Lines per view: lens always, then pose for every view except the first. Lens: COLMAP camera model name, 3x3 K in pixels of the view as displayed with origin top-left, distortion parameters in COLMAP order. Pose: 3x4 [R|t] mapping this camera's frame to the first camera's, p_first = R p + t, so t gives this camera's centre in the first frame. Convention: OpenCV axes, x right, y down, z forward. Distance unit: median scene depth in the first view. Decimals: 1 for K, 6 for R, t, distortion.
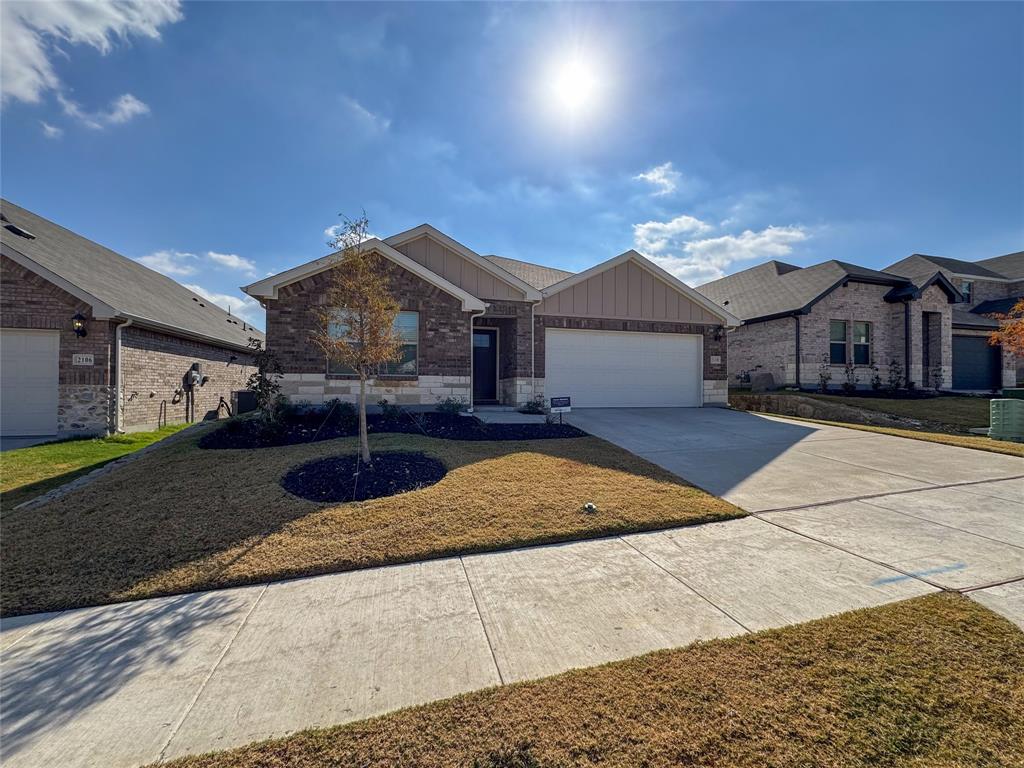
lens RADIAL K [[407.5, 0, 513.1], [0, 407.5, 384.5], [0, 0, 1]] dist [-0.002296, 0.000107]
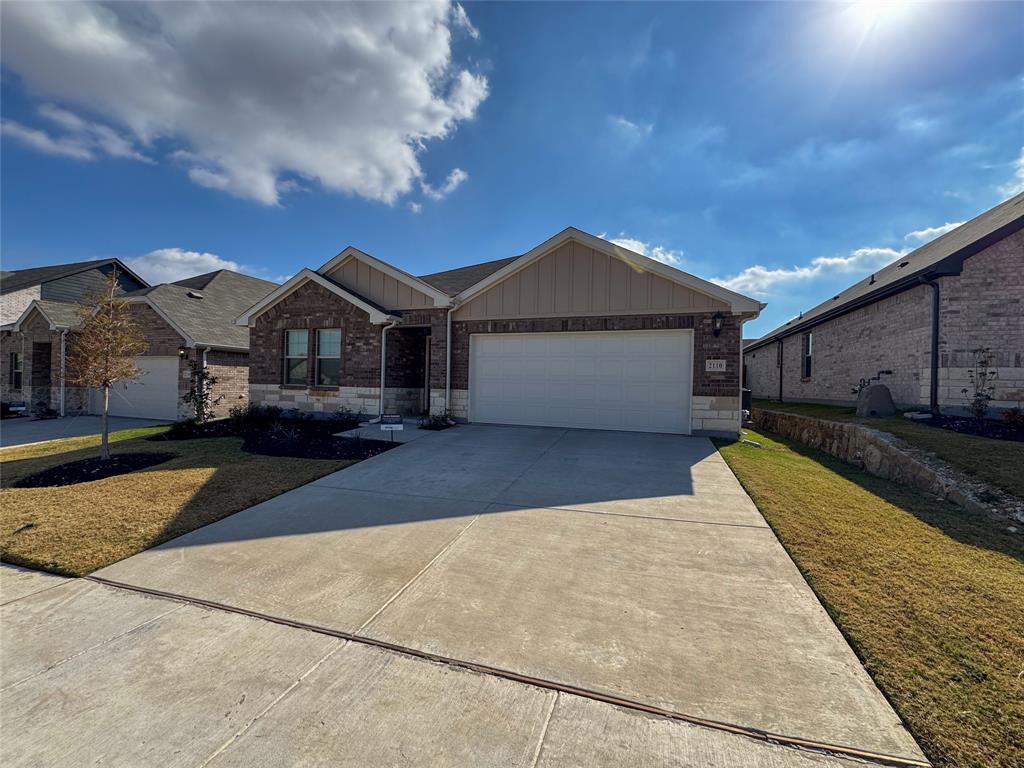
lens RADIAL K [[407.5, 0, 513.1], [0, 407.5, 384.5], [0, 0, 1]] dist [-0.002296, 0.000107]
pose [[0.831806, 0.010962, -0.554958, 0.737121], [-0.011829, 0.999928, 0.002021, -0.033882], [0.554940, 0.004884, 0.831876, 0.334856]]
